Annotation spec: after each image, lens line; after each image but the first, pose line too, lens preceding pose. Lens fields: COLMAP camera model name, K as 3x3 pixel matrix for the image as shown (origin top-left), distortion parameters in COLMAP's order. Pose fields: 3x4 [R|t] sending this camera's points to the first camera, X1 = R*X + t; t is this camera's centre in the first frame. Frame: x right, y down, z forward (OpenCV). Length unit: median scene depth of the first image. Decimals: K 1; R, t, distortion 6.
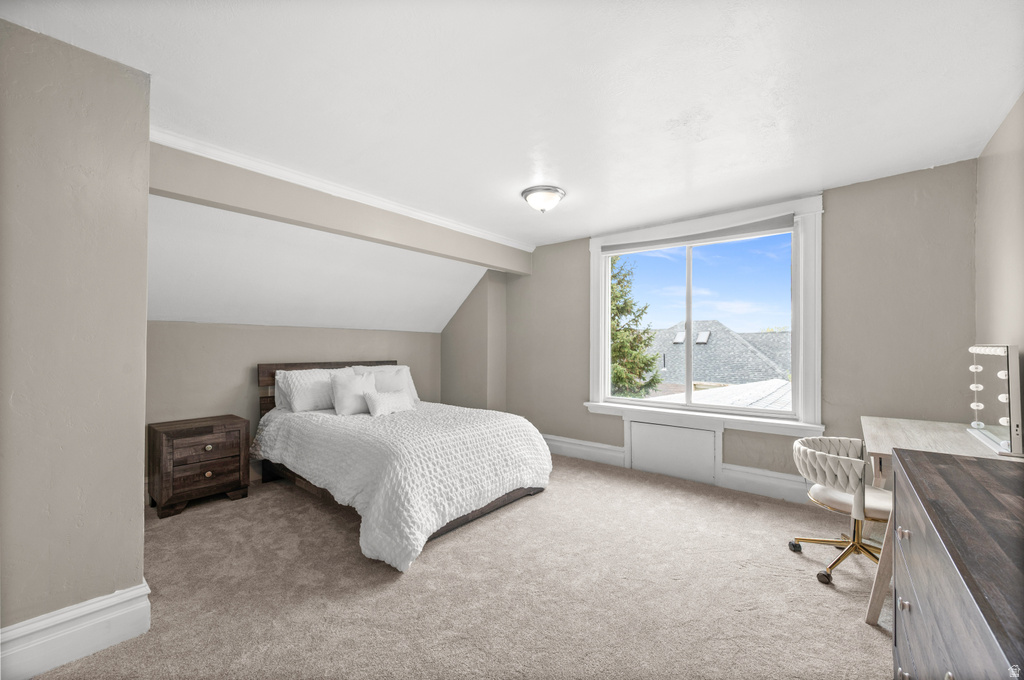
lens RADIAL K [[405.7, 0, 512.8], [0, 405.7, 344.8], [0, 0, 1]] dist [-0.002328, 0.000482]
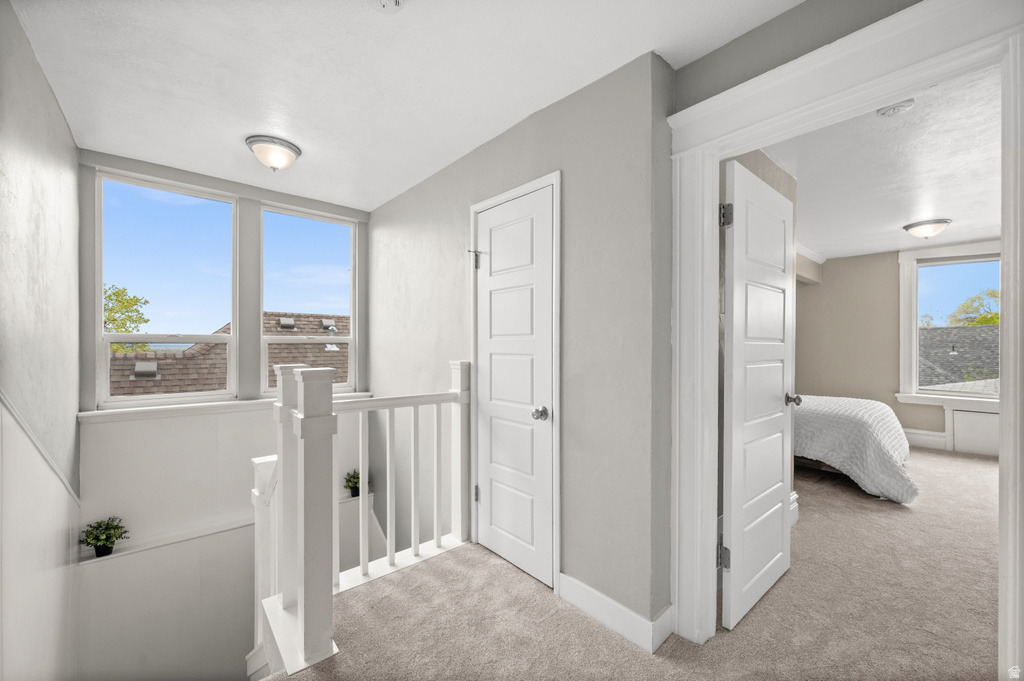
lens RADIAL K [[405.7, 0, 515.2], [0, 405.7, 343.5], [0, 0, 1]] dist [-0.002328, 0.000482]
pose [[0.986445, -0.000565, -0.164093, -0.752741], [0.001077, 0.999995, 0.003032, -0.006796], [0.164090, -0.003168, 0.986440, -0.345015]]
